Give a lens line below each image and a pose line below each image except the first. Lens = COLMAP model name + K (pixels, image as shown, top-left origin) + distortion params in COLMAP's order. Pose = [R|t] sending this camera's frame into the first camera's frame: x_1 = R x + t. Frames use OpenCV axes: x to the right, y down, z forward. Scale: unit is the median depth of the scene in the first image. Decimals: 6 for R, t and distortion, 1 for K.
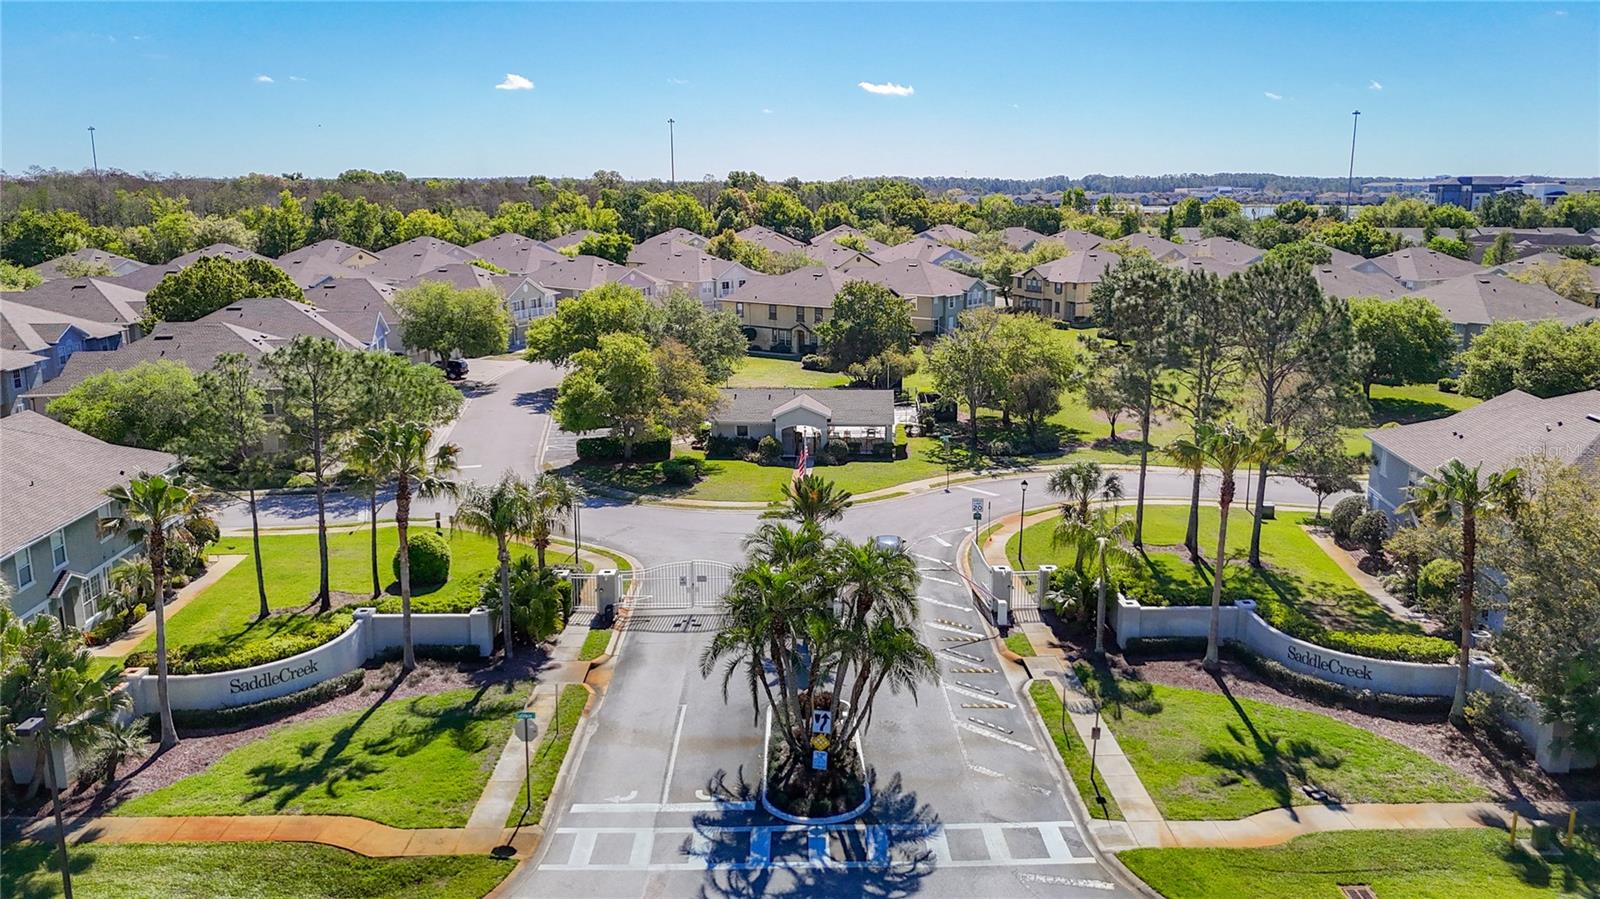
lens RADIAL K [[1213.5, 0, 800.0], [0, 1213.5, 449.5], [0, 0, 1]] dist [-0.000501, -0.000377]
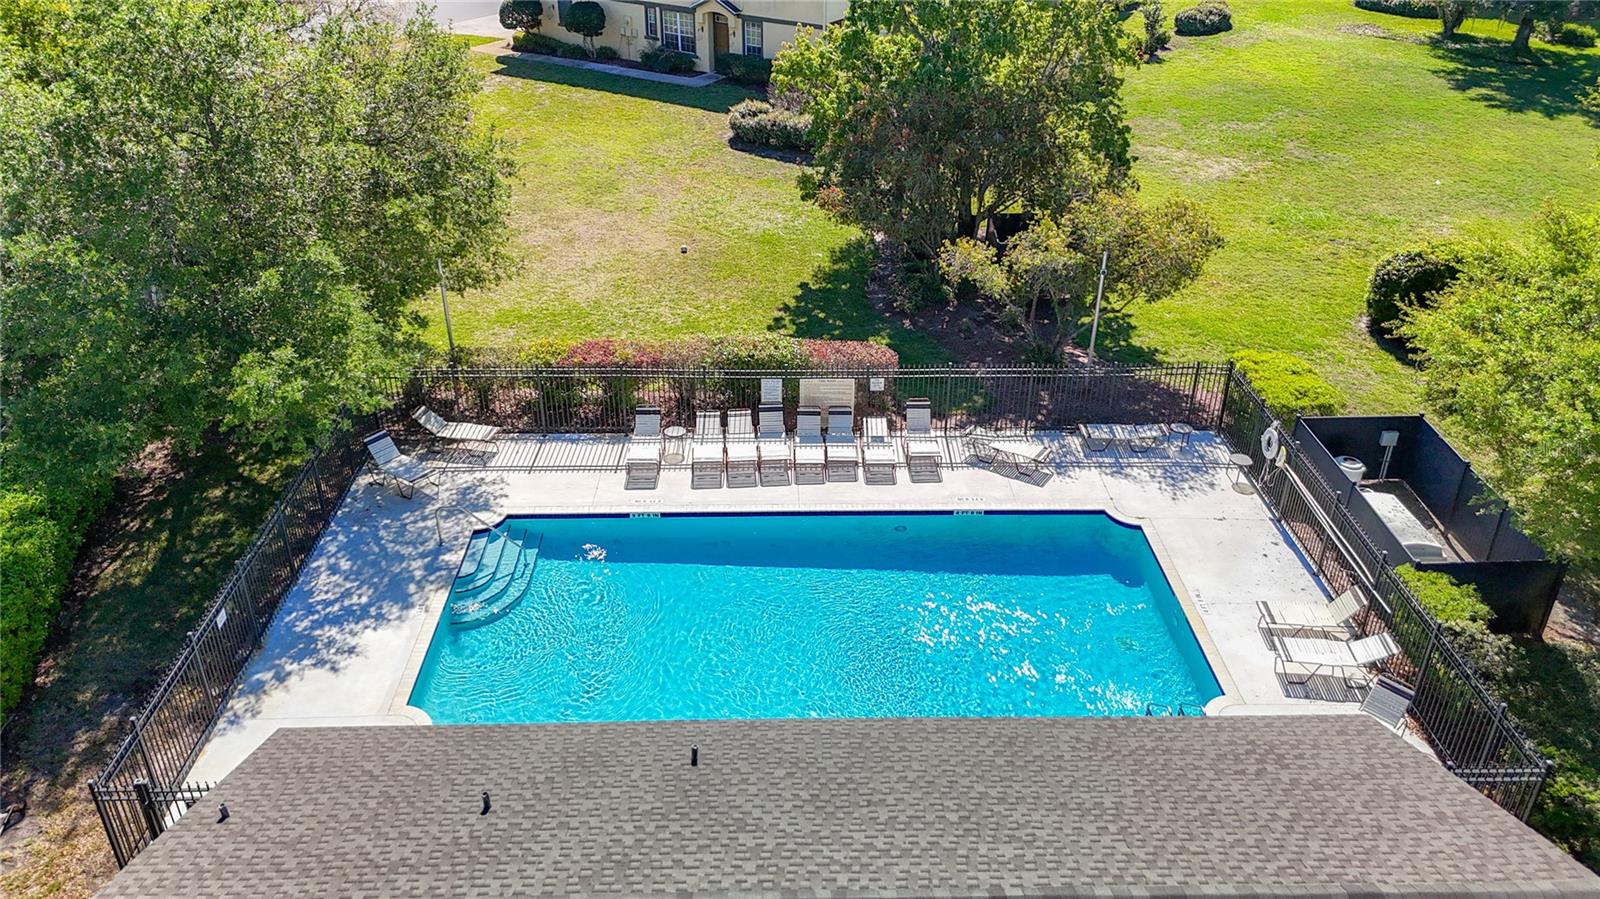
lens RADIAL K [[1213.5, 0, 800.0], [0, 1213.5, 449.5], [0, 0, 1]] dist [-0.000501, -0.000377]
pose [[0.996687, -0.026959, 0.076735, -0.008052], [0.002093, 0.951654, 0.307165, -0.099970], [-0.081306, -0.305987, 0.948557, 0.699082]]
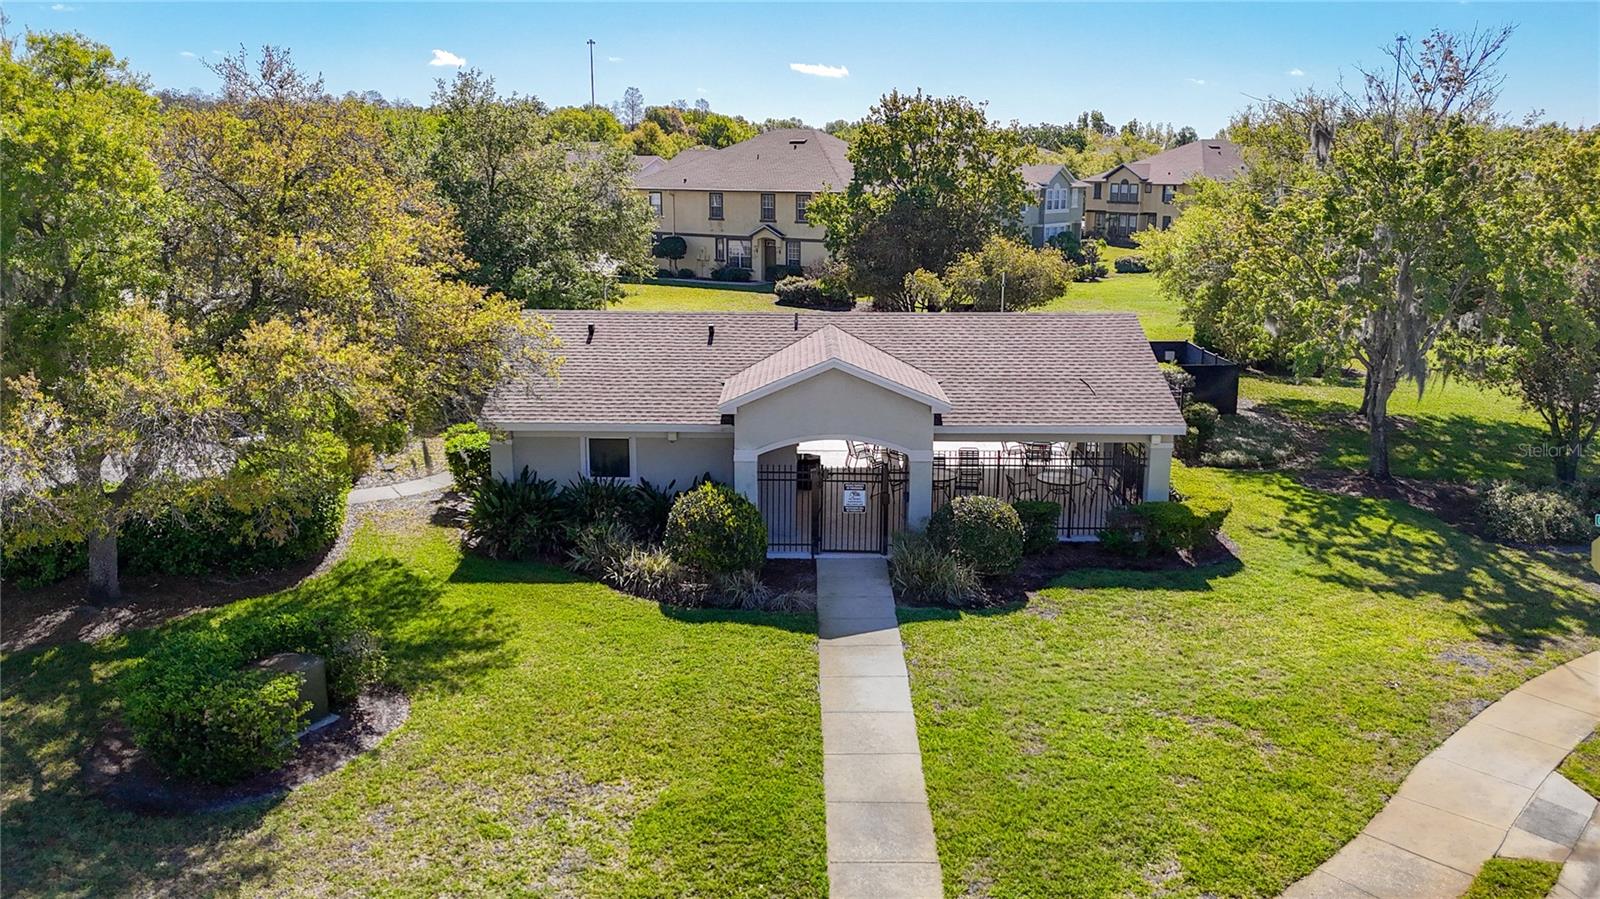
lens RADIAL K [[1213.5, 0, 800.0], [0, 1213.5, 449.5], [0, 0, 1]] dist [-0.000501, -0.000377]
pose [[0.998867, -0.005095, 0.047322, -0.013480], [0.004340, 0.999862, 0.016048, -0.016228], [-0.047397, -0.015824, 0.998751, 0.548867]]
